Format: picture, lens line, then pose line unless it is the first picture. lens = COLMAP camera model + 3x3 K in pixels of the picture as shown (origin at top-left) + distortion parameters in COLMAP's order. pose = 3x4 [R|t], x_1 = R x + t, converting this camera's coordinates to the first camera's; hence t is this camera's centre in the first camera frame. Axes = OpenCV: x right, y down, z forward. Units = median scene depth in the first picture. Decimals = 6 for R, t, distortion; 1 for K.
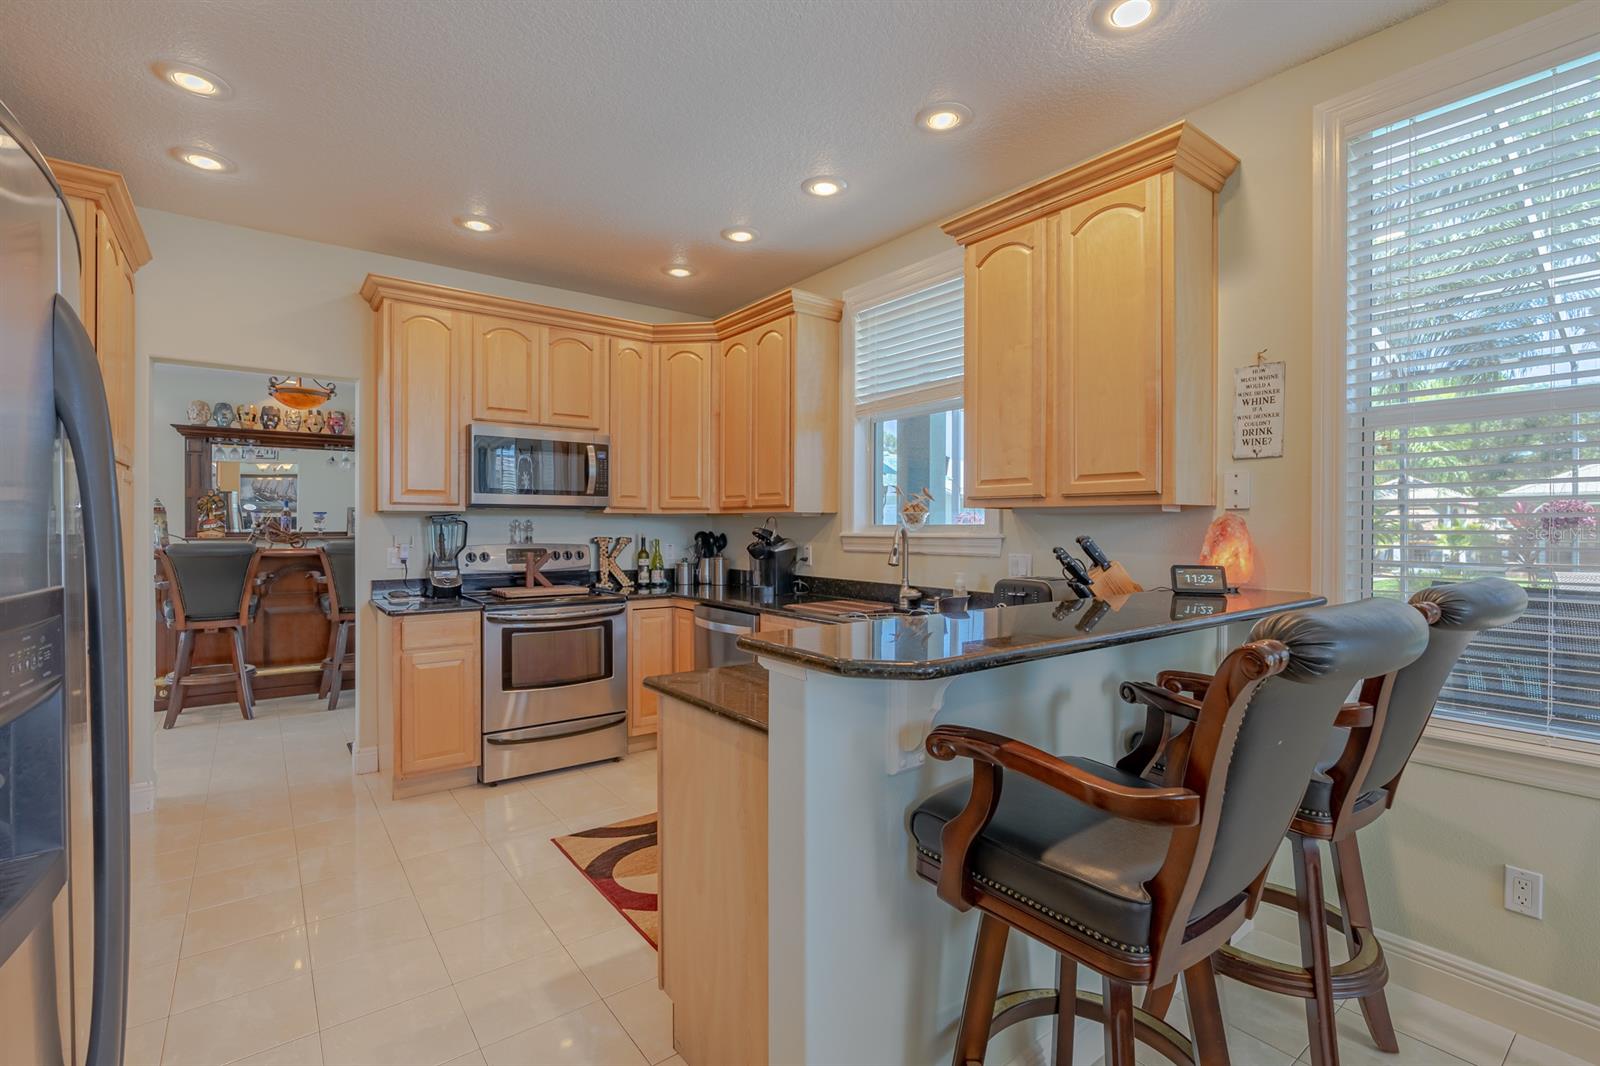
lens RADIAL K [[730.7, 0, 800.0], [0, 730.7, 533.0], [0, 0, 1]] dist [0.002788, 0.000988]
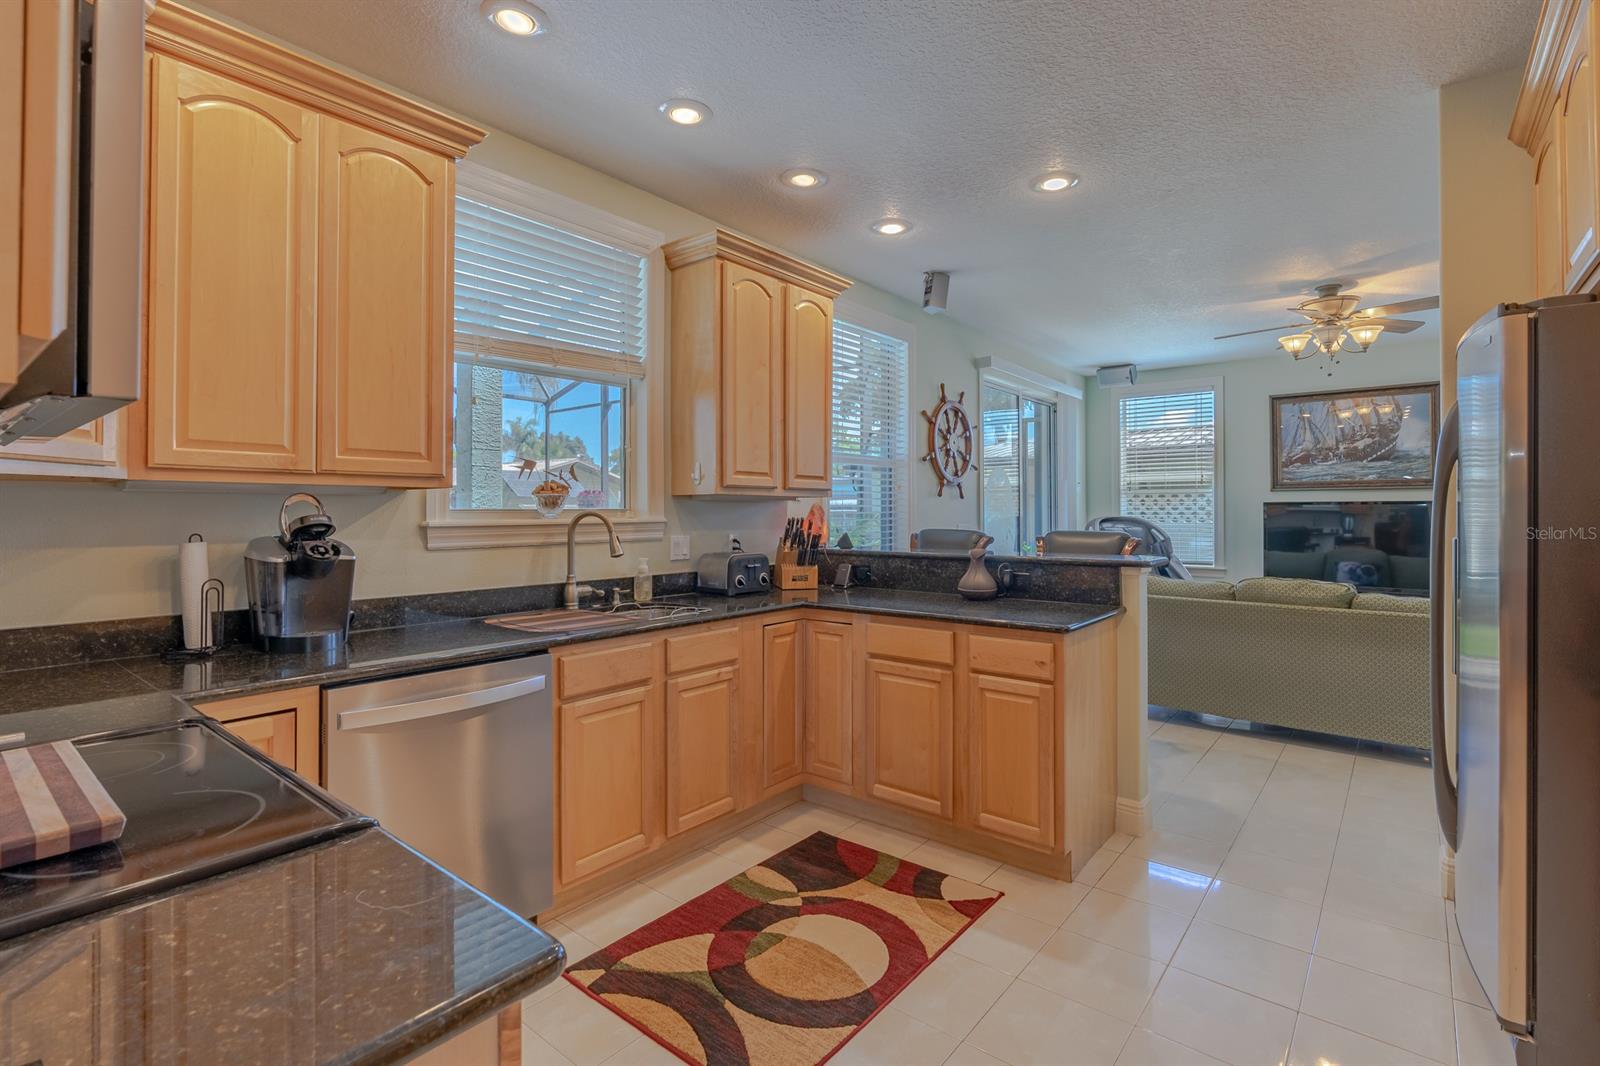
lens RADIAL K [[751.4, 0, 803.3], [0, 751.4, 507.6], [0, 0, 1]] dist [-0.001888, -0.000074]
pose [[-0.241784, 0.002883, 0.970326, -0.881502], [0.013409, 0.999910, 0.000370, -0.012097], [-0.970237, 0.013101, -0.241801, 1.120564]]
